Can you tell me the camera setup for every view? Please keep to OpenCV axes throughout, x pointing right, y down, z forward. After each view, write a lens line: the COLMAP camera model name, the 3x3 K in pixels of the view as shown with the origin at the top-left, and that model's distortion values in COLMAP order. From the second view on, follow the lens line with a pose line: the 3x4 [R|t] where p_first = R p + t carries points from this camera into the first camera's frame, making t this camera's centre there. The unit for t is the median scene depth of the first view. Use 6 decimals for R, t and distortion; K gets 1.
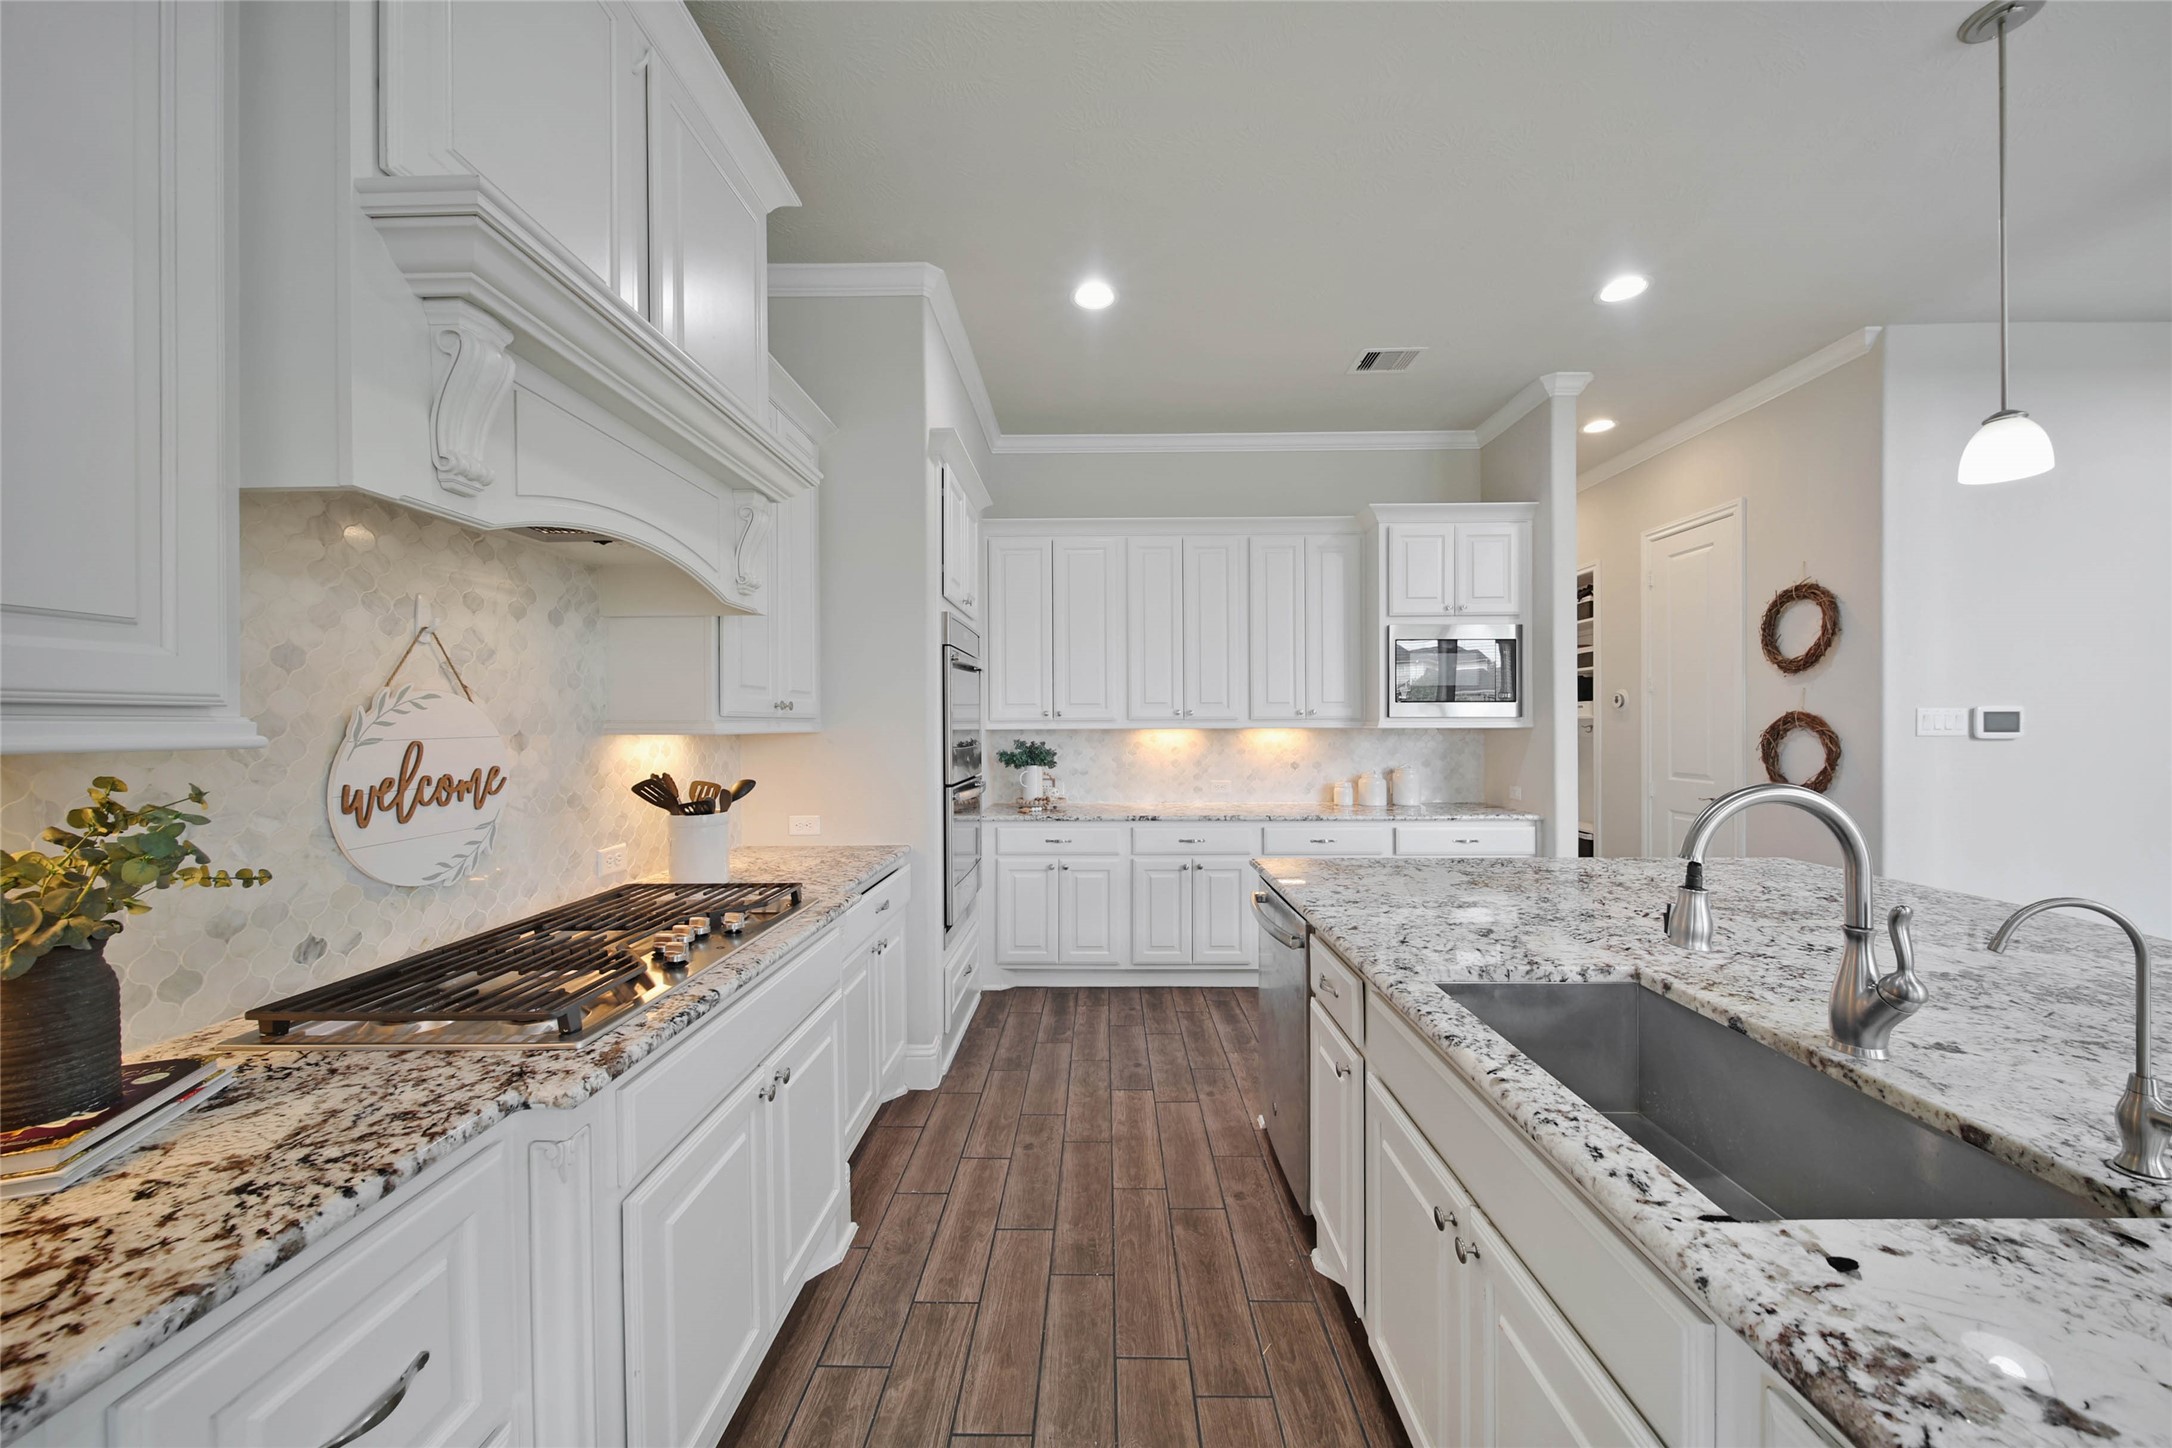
lens RADIAL K [[777.7, 0, 1093.7], [0, 777.7, 727.1], [0, 0, 1]] dist [-0.002807, -0.000561]
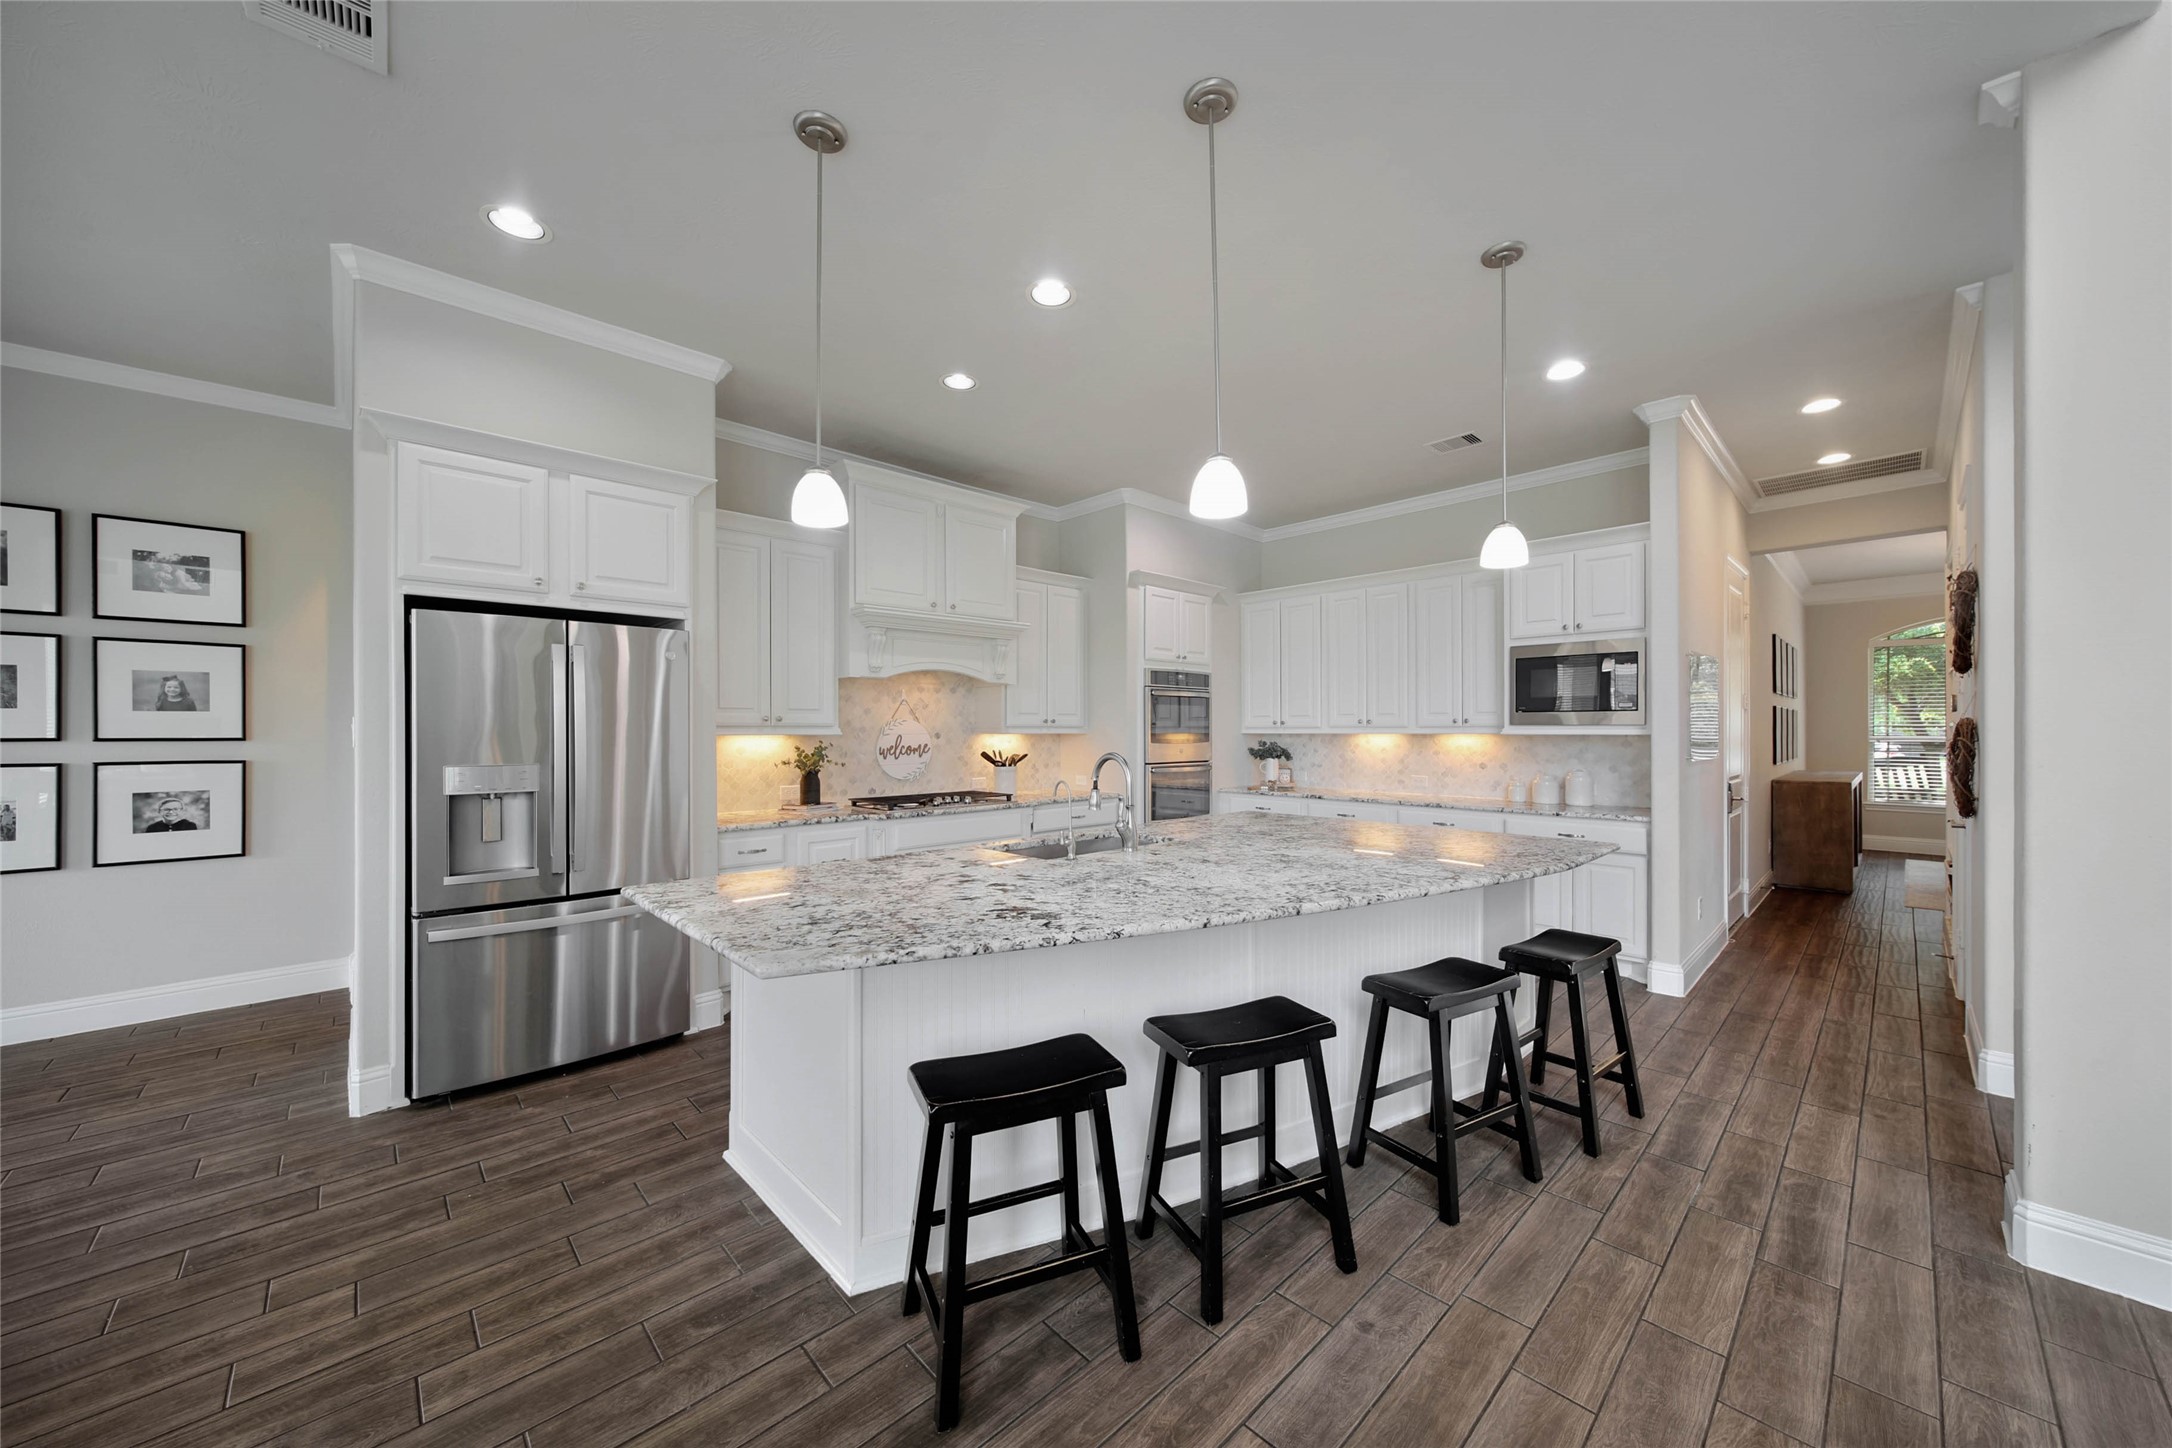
lens RADIAL K [[777.7, 0, 1093.7], [0, 777.7, 727.1], [0, 0, 1]] dist [-0.002807, -0.000561]
pose [[0.704365, 0.001377, -0.709837, 0.725569], [-0.004765, 0.999985, -0.002789, -0.003320], [0.709822, 0.005347, 0.704360, -0.260587]]
